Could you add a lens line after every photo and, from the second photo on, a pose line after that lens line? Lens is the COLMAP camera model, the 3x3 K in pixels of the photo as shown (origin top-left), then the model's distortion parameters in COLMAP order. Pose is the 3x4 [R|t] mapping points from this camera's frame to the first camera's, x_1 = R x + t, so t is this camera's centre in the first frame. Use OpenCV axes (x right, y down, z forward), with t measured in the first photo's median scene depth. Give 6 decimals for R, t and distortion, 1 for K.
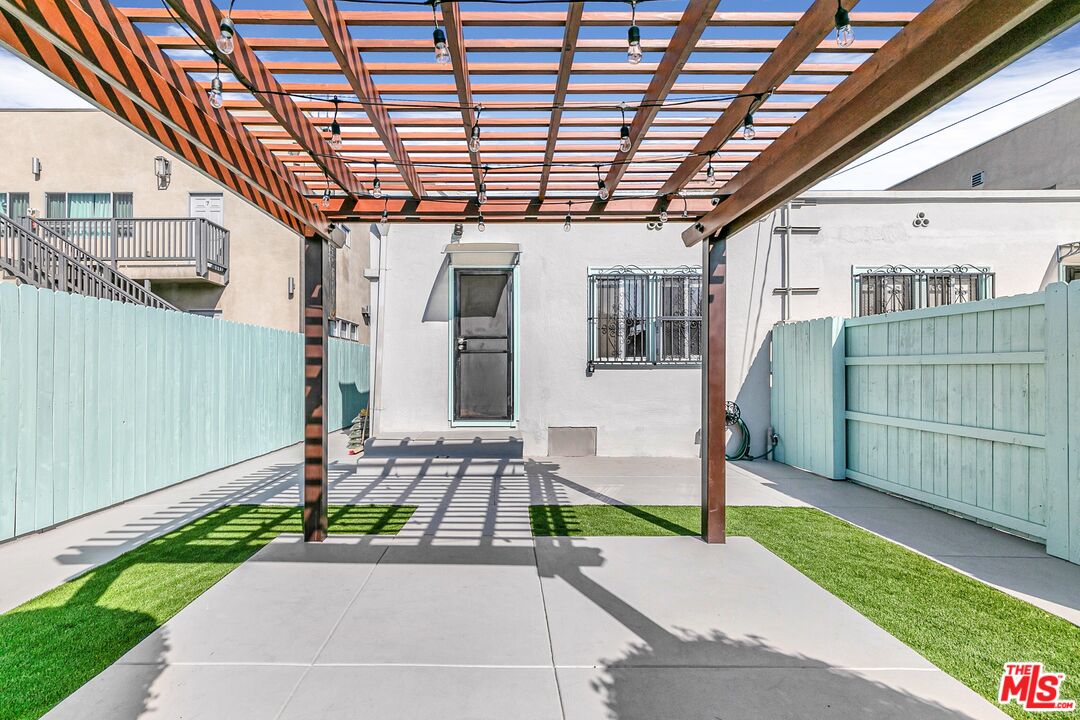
lens RADIAL K [[507.1, 0, 537.9], [0, 507.1, 358.8], [0, 0, 1]] dist [0.005143, 0.000633]
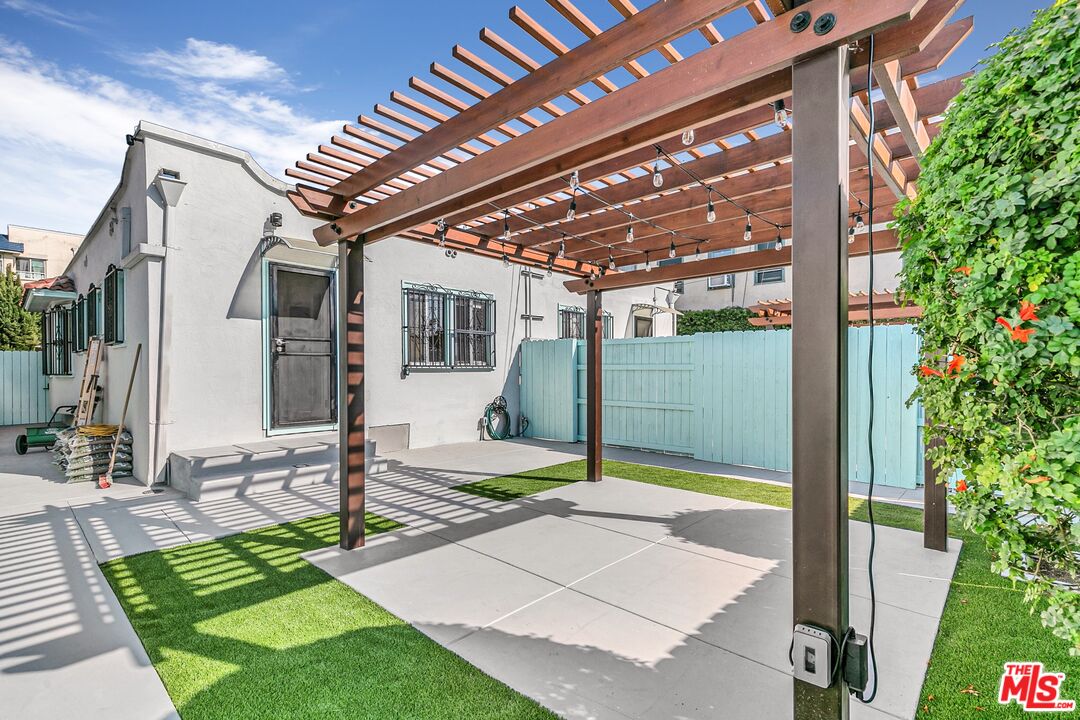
lens RADIAL K [[487.1, 0, 540.0], [0, 487.1, 370.6], [0, 0, 1]] dist [-0.002201, -0.000135]
pose [[0.675283, -0.001404, 0.737557, -0.487078], [-0.017325, 0.999692, 0.017766, -0.007672], [-0.737355, -0.024775, 0.675051, 0.052759]]
